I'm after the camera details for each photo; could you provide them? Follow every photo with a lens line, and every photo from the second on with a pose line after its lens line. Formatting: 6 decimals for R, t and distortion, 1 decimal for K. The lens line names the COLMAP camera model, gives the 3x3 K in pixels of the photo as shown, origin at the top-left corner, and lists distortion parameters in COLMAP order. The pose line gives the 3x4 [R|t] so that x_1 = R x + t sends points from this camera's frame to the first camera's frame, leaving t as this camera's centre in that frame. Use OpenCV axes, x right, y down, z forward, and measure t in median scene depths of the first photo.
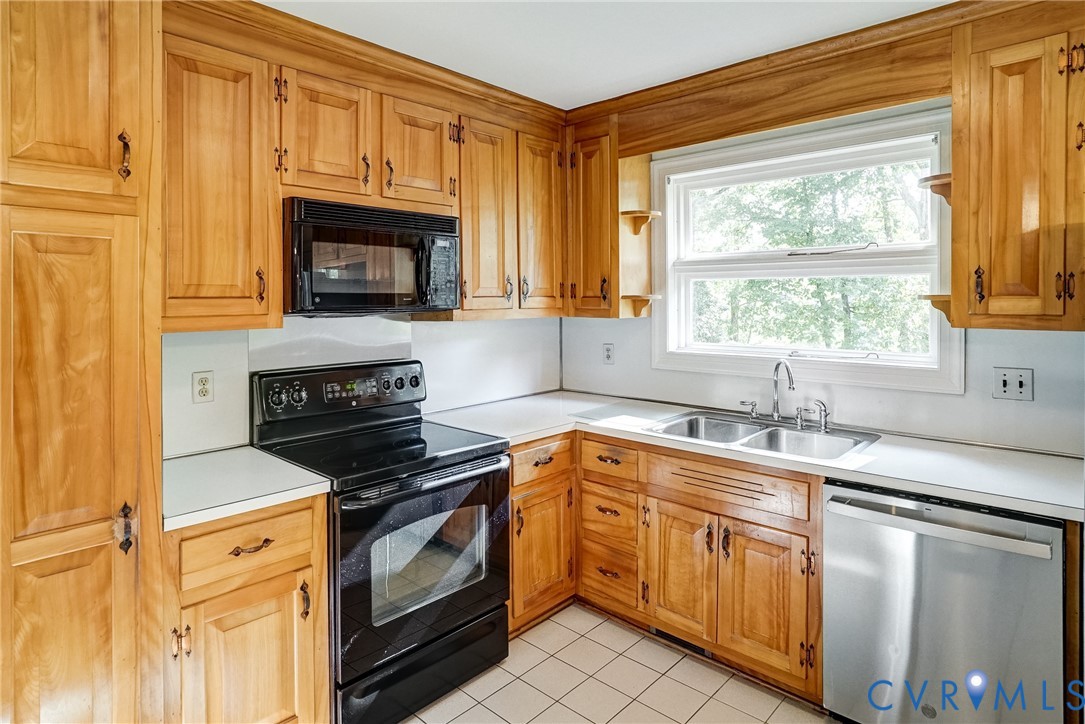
lens RADIAL K [[606.9, 0, 518.5], [0, 606.9, 295.6], [0, 0, 1]] dist [-0.004668, -0.000026]
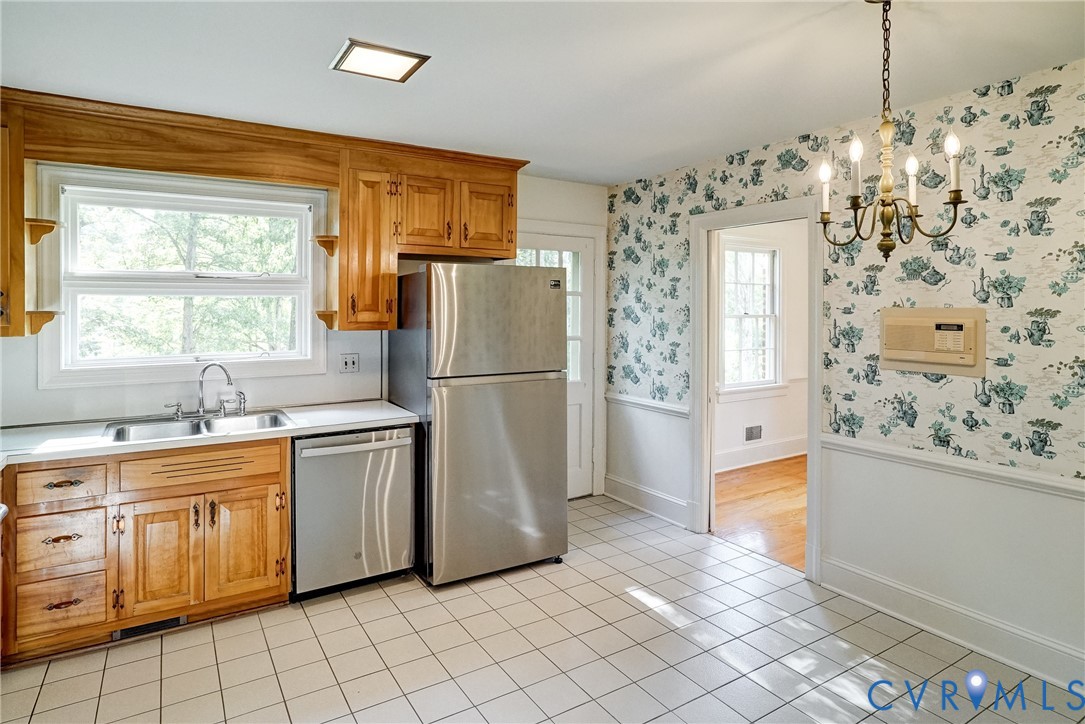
lens RADIAL K [[606.9, 0, 518.5], [0, 606.9, 295.6], [0, 0, 1]] dist [-0.004668, -0.000026]
pose [[0.280548, 0.027796, 0.959438, -0.752438], [-0.000740, 0.999587, -0.028743, 0.005484], [-0.959840, 0.007354, 0.280452, 0.074146]]
